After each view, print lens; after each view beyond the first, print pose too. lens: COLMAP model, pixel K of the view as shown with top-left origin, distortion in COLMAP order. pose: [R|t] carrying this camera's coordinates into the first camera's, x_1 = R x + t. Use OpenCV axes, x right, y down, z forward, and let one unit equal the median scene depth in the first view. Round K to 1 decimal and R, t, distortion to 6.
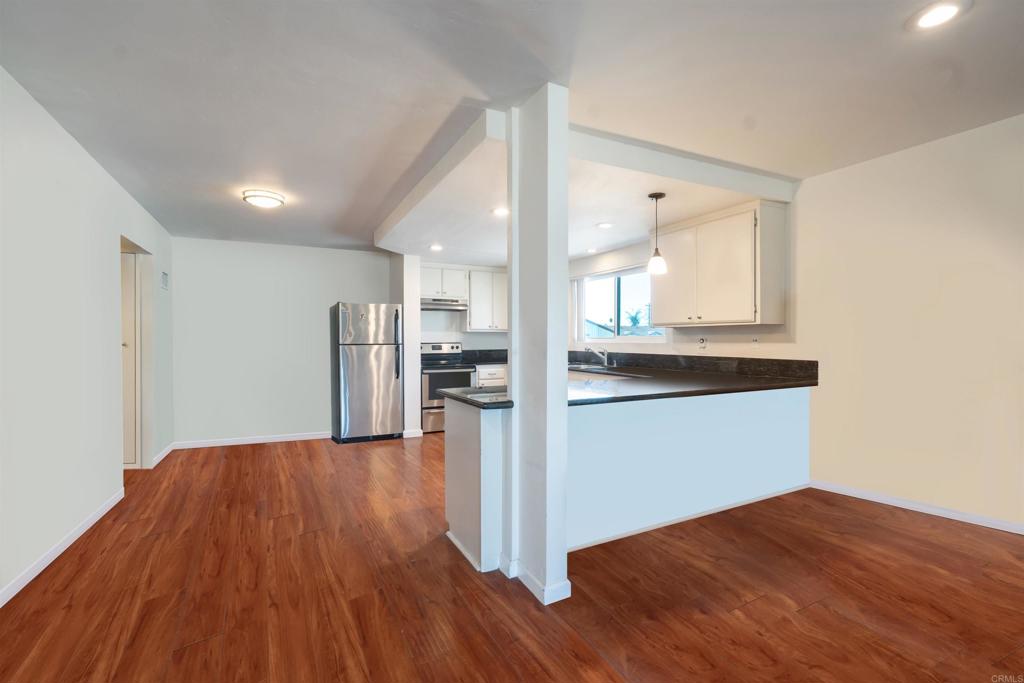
lens RADIAL K [[466.5, 0, 512.0], [0, 466.5, 341.5], [0, 0, 1]] dist [-0.002142, 0.000259]
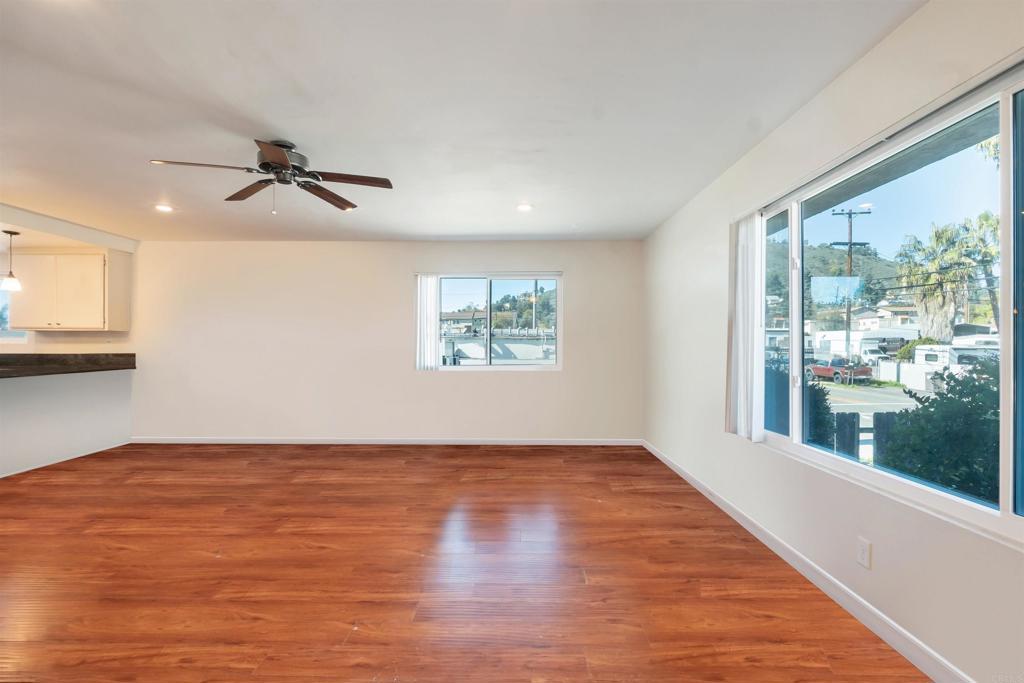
lens RADIAL K [[466.5, 0, 512.0], [0, 466.5, 341.5], [0, 0, 1]] dist [-0.002142, 0.000259]
pose [[0.464132, 0.012970, 0.885671, -0.166571], [-0.002943, 0.999910, -0.013101, 0.011622], [-0.885761, 0.003474, 0.464128, -0.735247]]
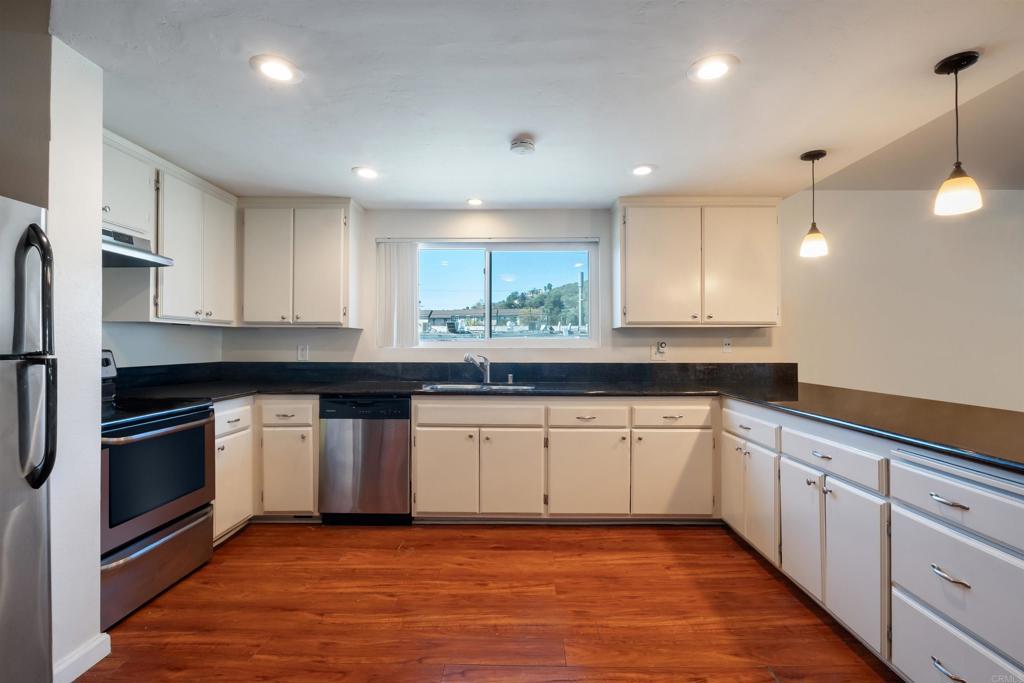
lens RADIAL K [[466.5, 0, 512.0], [0, 466.5, 341.5], [0, 0, 1]] dist [-0.002142, 0.000259]
pose [[0.477656, 0.005139, 0.878532, -0.488337], [0.001268, 0.999978, -0.006539, -0.001951], [-0.878546, 0.004238, 0.477639, 0.887829]]
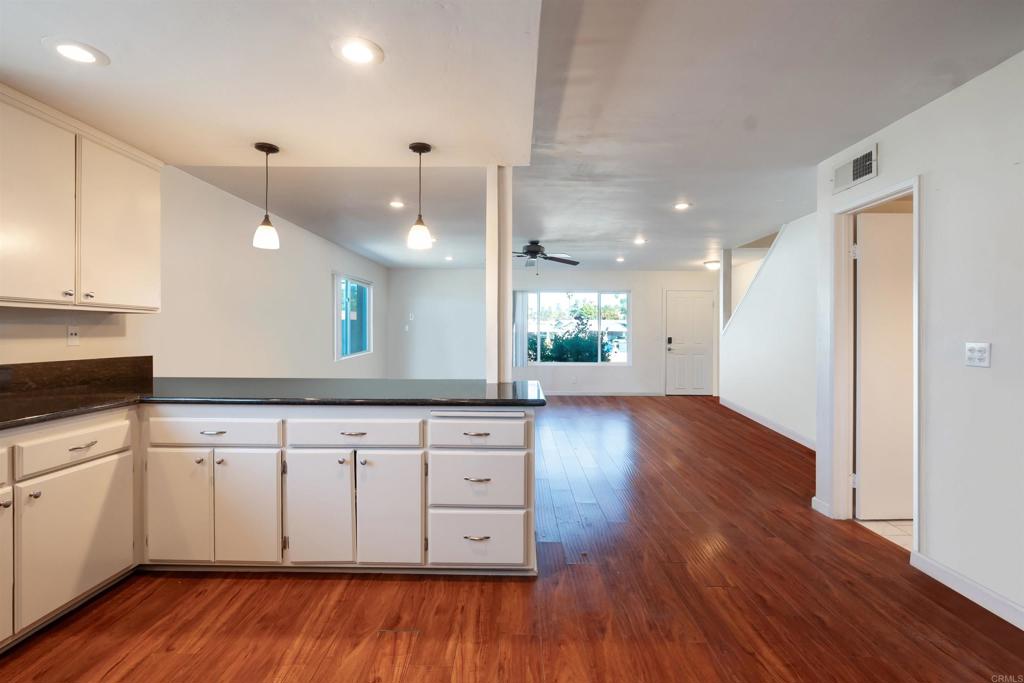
lens RADIAL K [[470.0, 0, 516.0], [0, 470.0, 333.8], [0, 0, 1]] dist [-0.016283, 0.000090]
pose [[-0.886315, -0.005863, 0.463045, -0.338701], [-0.005884, 0.999982, 0.001397, -0.006933], [-0.463045, -0.001486, -0.886334, 1.236254]]
